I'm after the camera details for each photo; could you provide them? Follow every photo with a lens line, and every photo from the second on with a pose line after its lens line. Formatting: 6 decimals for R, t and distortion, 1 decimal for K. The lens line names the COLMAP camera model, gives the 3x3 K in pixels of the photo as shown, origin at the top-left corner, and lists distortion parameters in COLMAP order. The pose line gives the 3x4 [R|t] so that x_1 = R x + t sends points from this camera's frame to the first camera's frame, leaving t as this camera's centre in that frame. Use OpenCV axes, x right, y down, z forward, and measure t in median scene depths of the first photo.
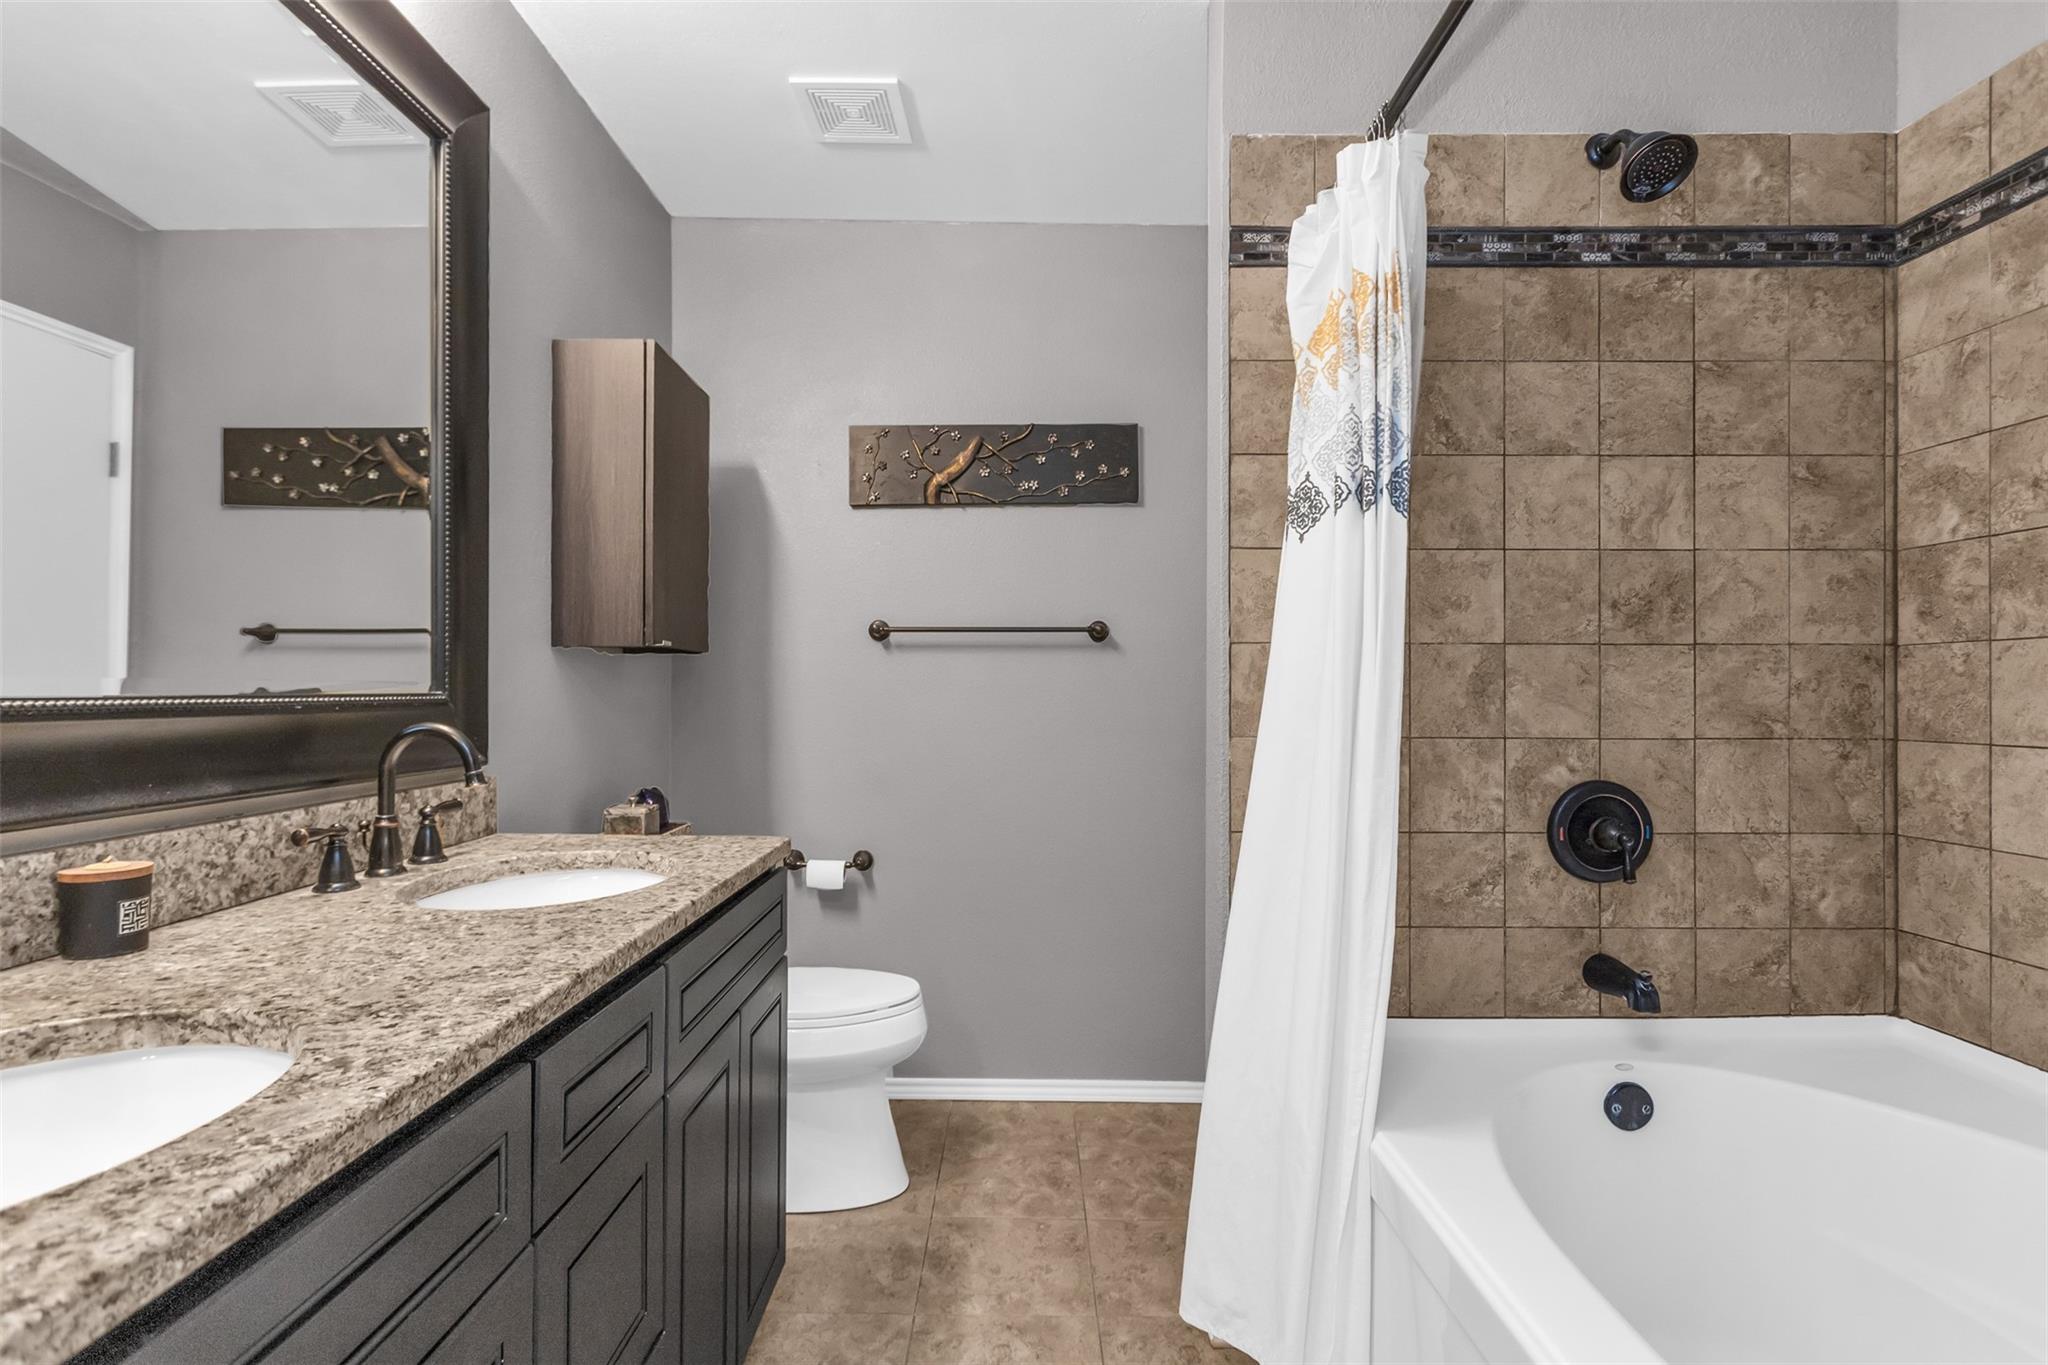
lens RADIAL K [[988.0, 0, 1020.4], [0, 988.0, 683.7], [0, 0, 1]] dist [0.001609, 0.000457]
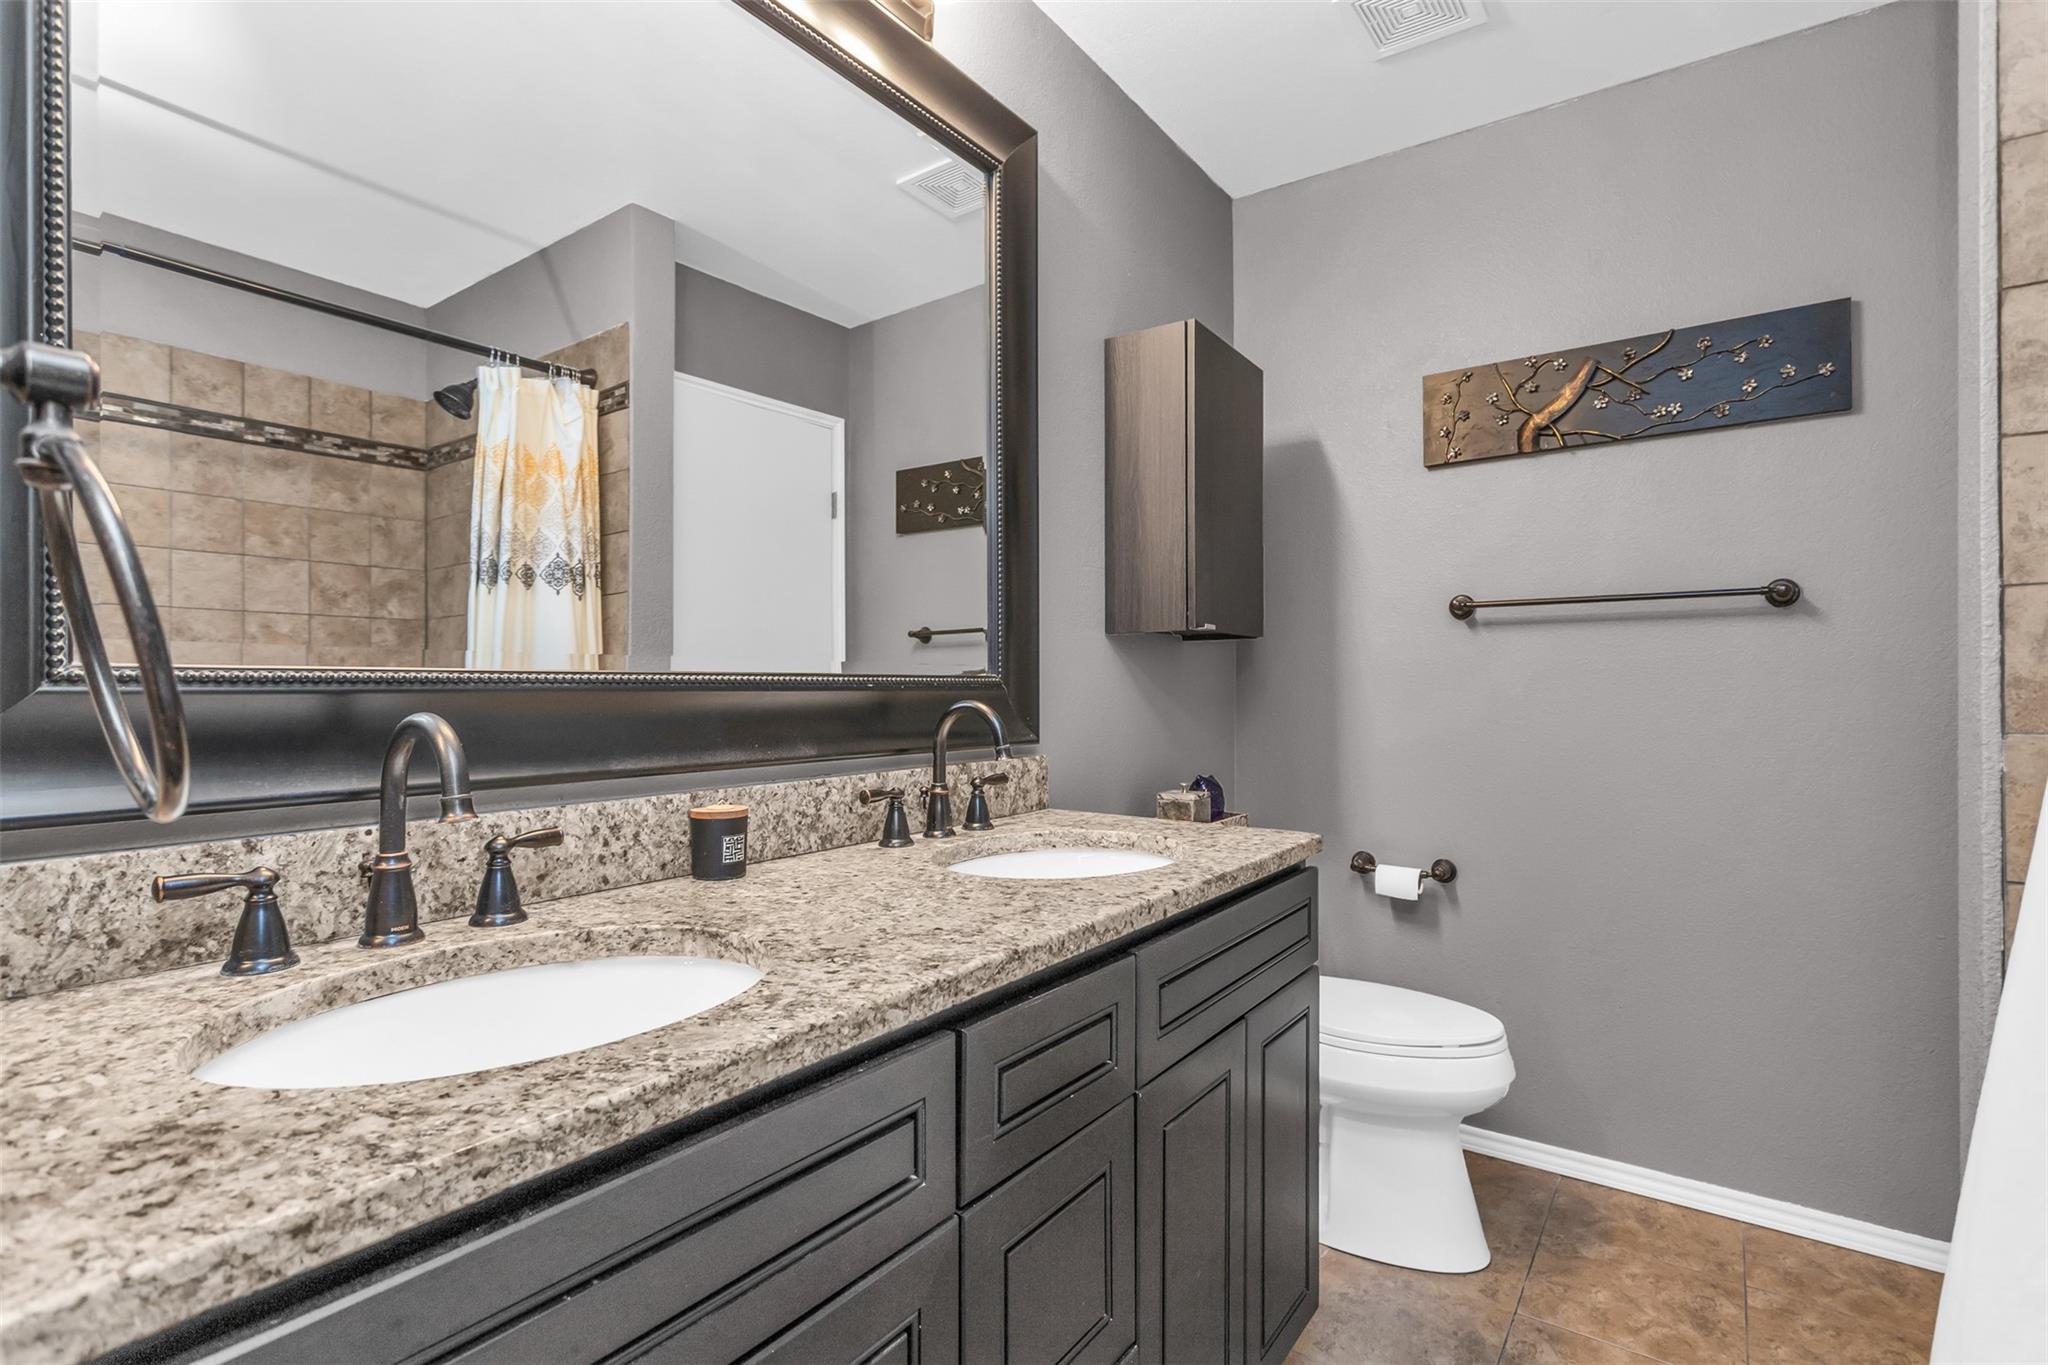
lens RADIAL K [[988.0, 0, 1020.4], [0, 988.0, 683.7], [0, 0, 1]] dist [0.001609, 0.000457]
pose [[0.817385, -0.006070, -0.576060, 0.072022], [0.006869, 0.999976, -0.000790, 0.020703], [0.576051, -0.003311, 0.817407, 0.131326]]
